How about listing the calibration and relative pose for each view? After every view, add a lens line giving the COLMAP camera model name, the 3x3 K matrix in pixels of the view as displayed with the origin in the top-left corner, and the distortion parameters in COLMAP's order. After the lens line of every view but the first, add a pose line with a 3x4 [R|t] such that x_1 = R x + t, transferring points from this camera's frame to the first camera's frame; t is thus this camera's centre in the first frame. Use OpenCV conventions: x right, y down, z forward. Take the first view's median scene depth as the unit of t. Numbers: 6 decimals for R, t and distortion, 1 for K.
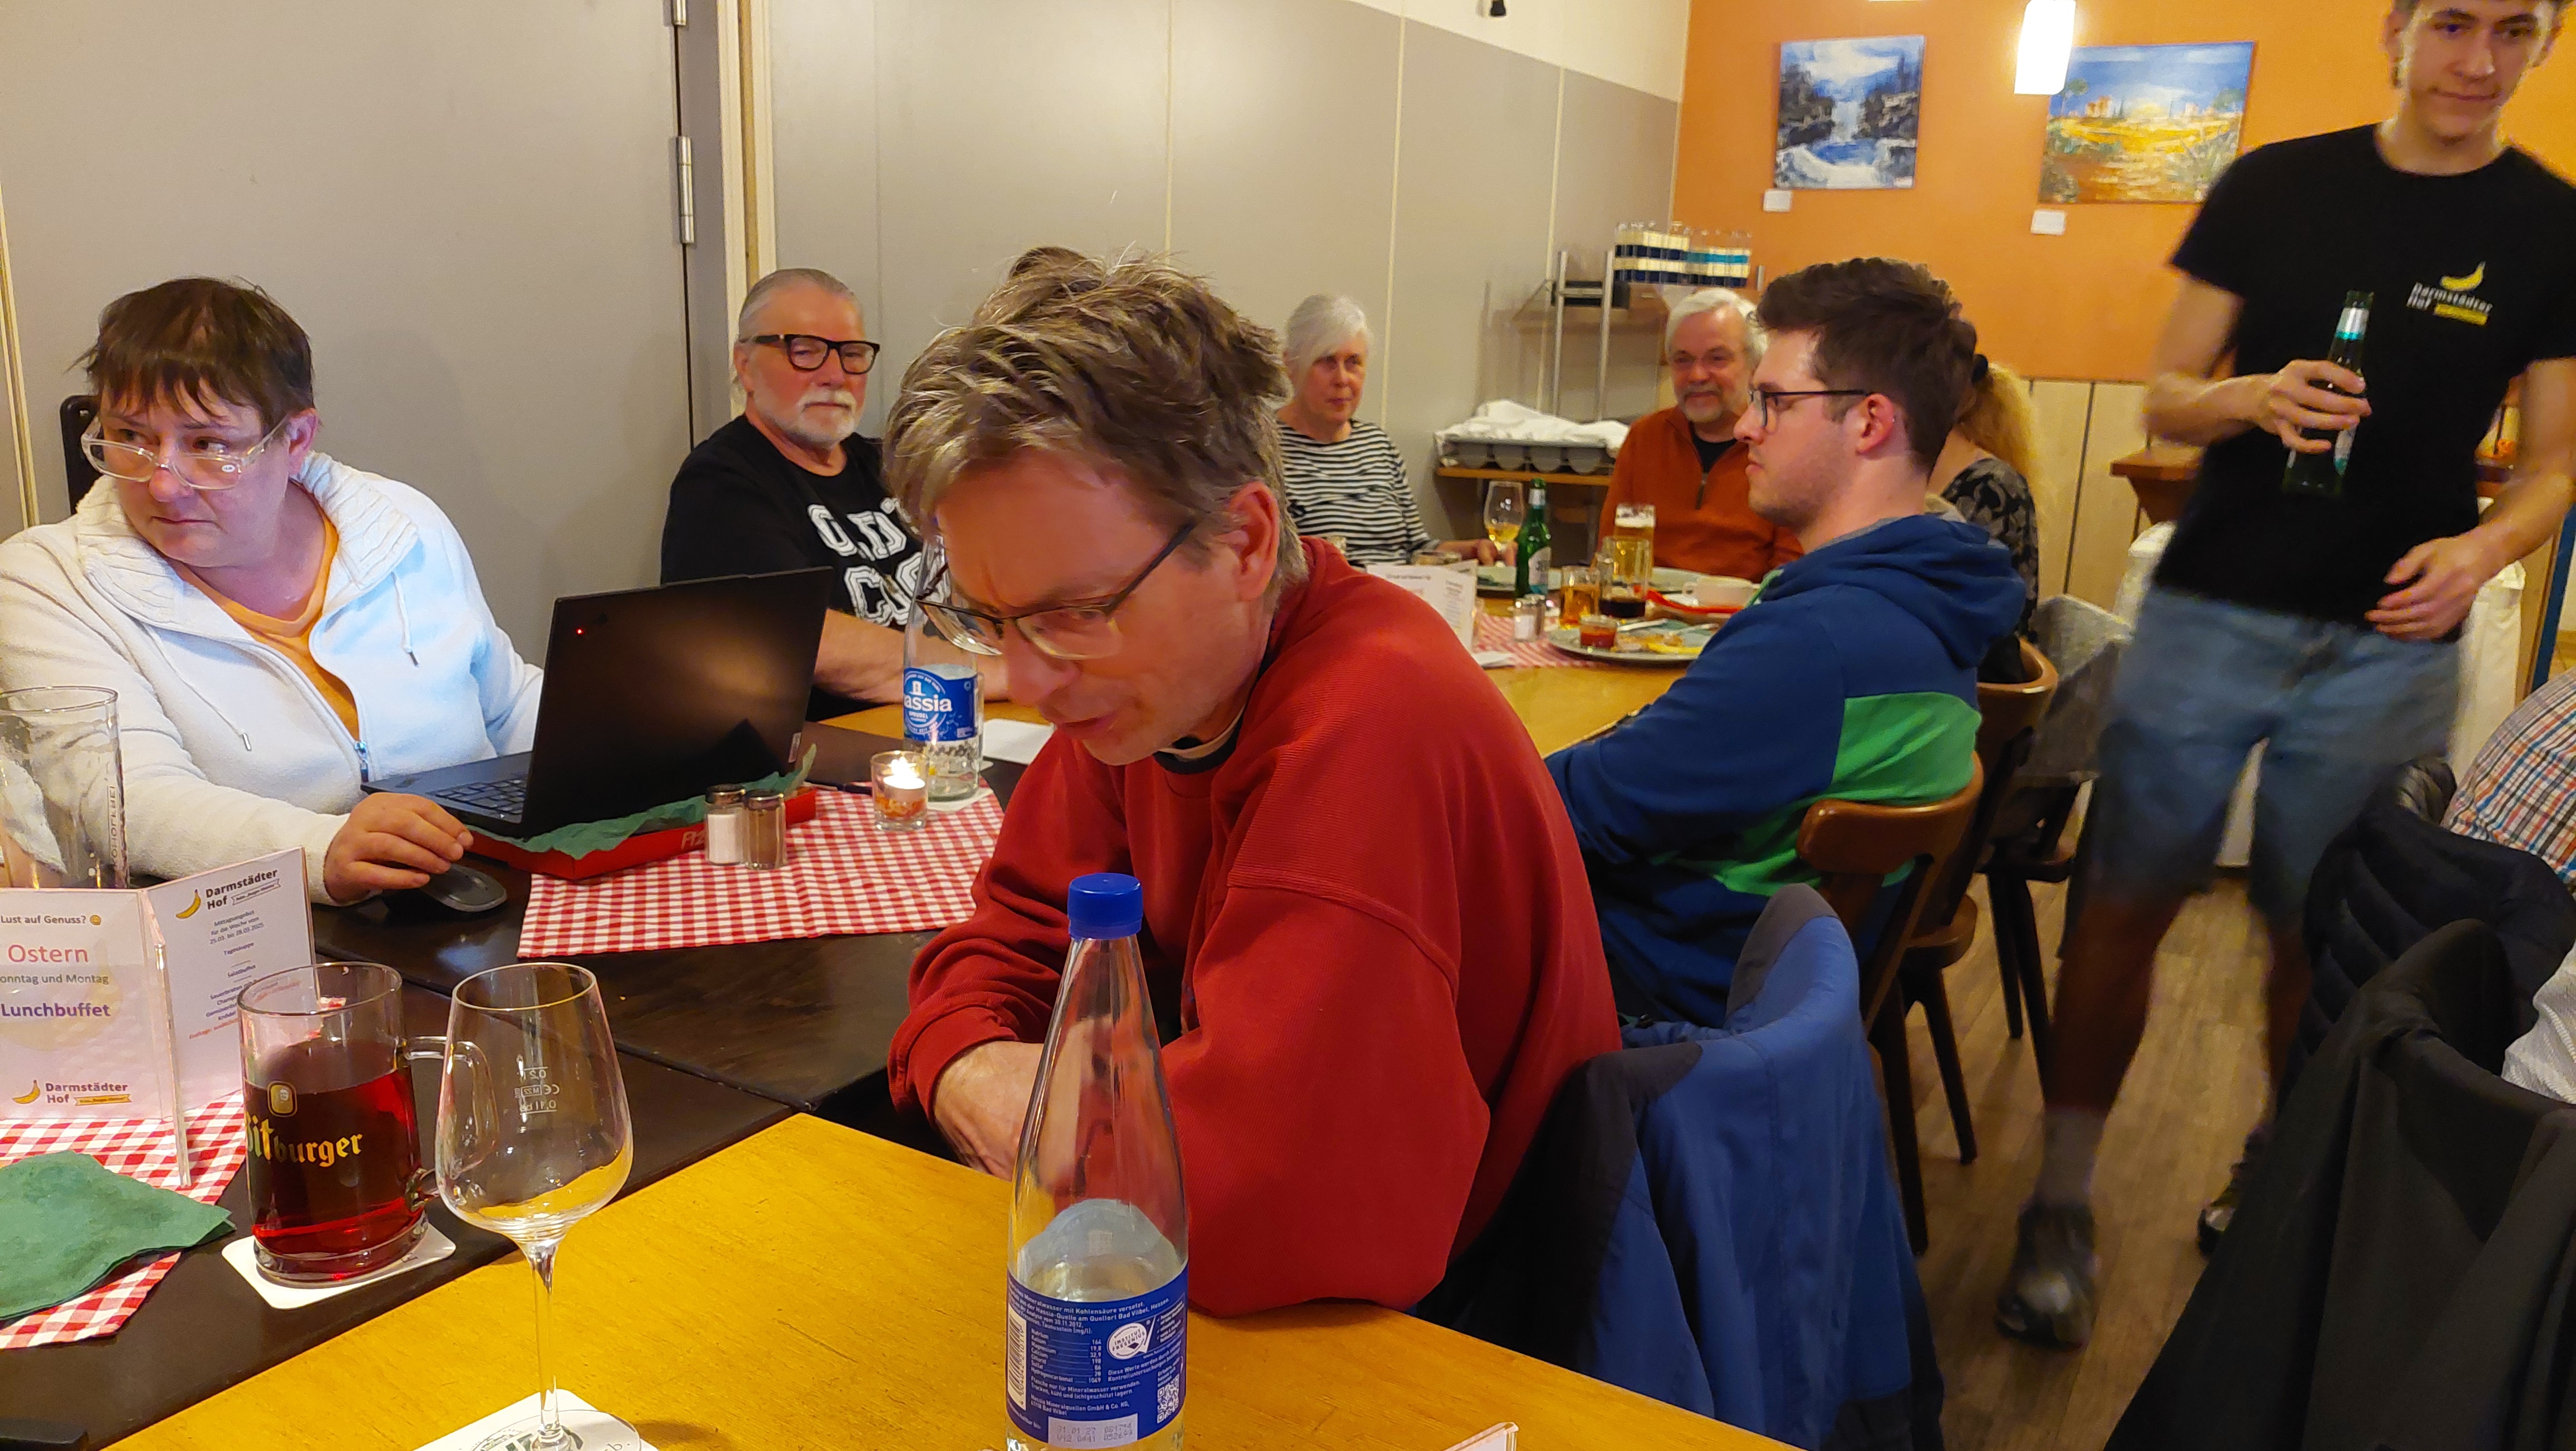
lens RADIAL K [[1786.1, 0, 1328.9], [0, 1786.1, 725.5], [0, 0, 1]] dist [0.043578, -0.063642]
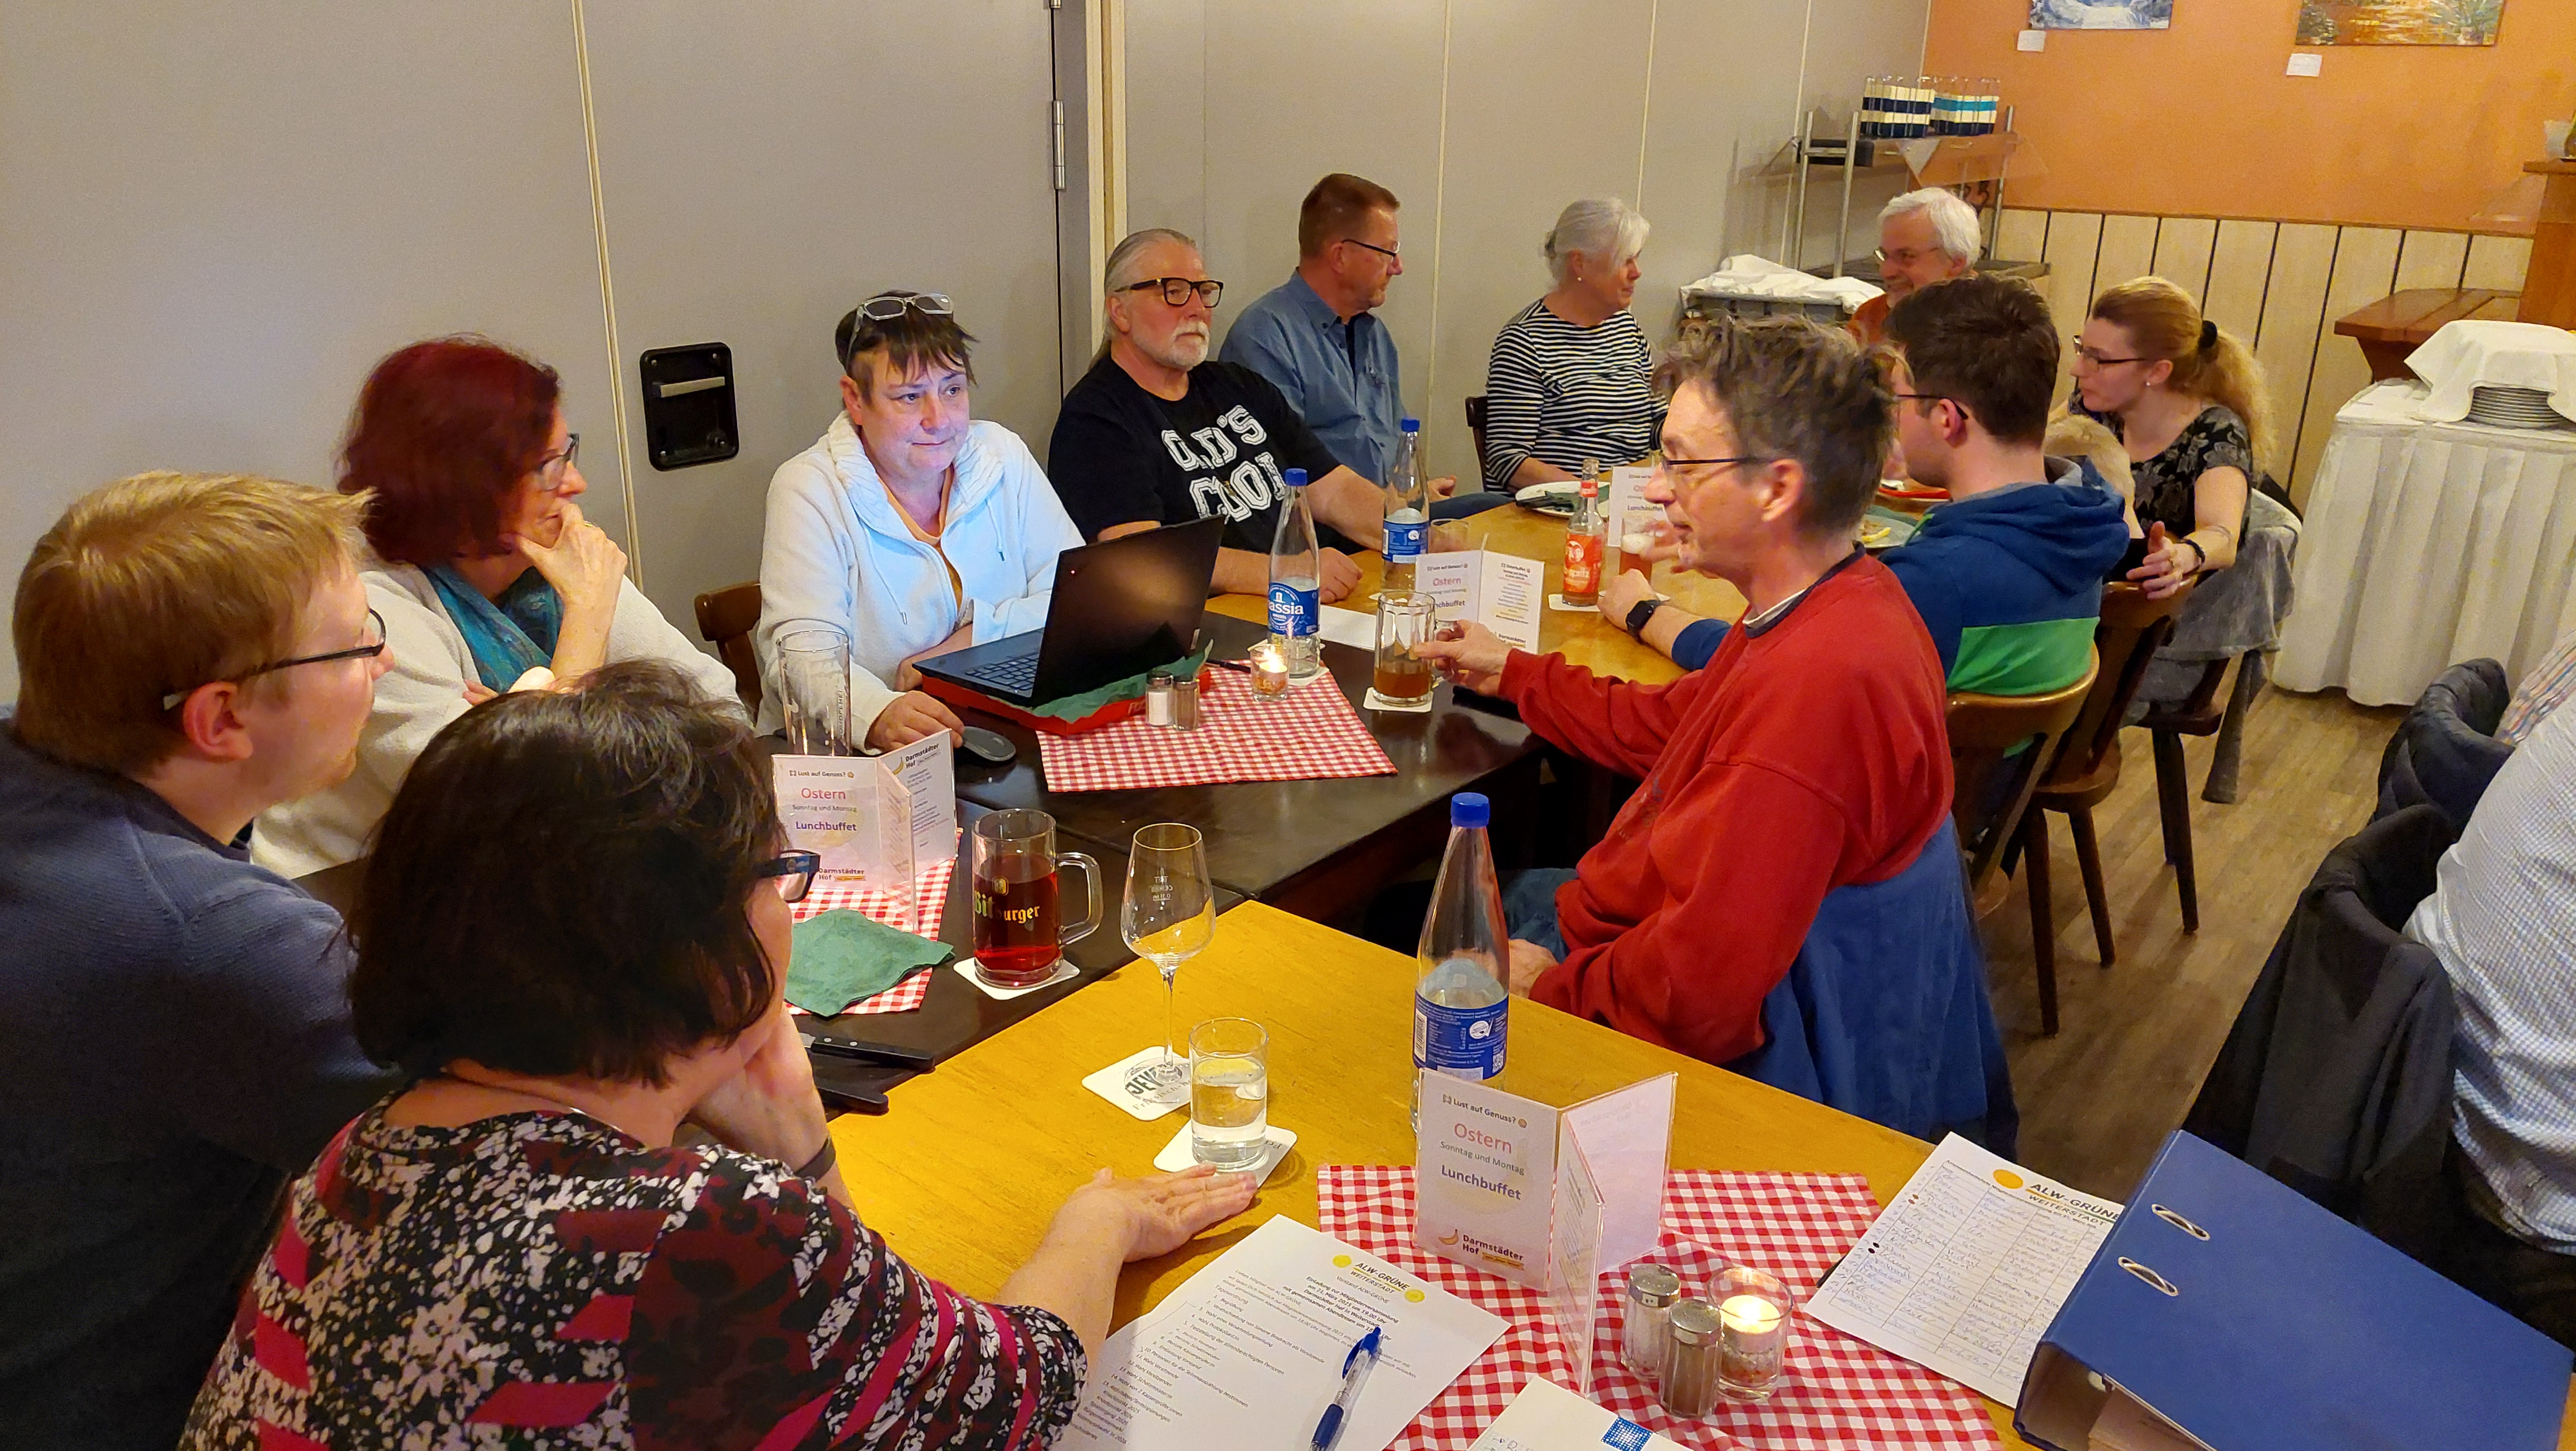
lens RADIAL K [[1786.1, 0, 1328.9], [0, 1786.1, 725.5], [0, 0, 1]] dist [0.043578, -0.063642]
pose [[0.991267, 0.024787, -0.129517, -0.008242], [-0.009162, 0.992747, 0.119873, -0.057578], [0.131549, -0.117640, 0.984305, -0.238617]]
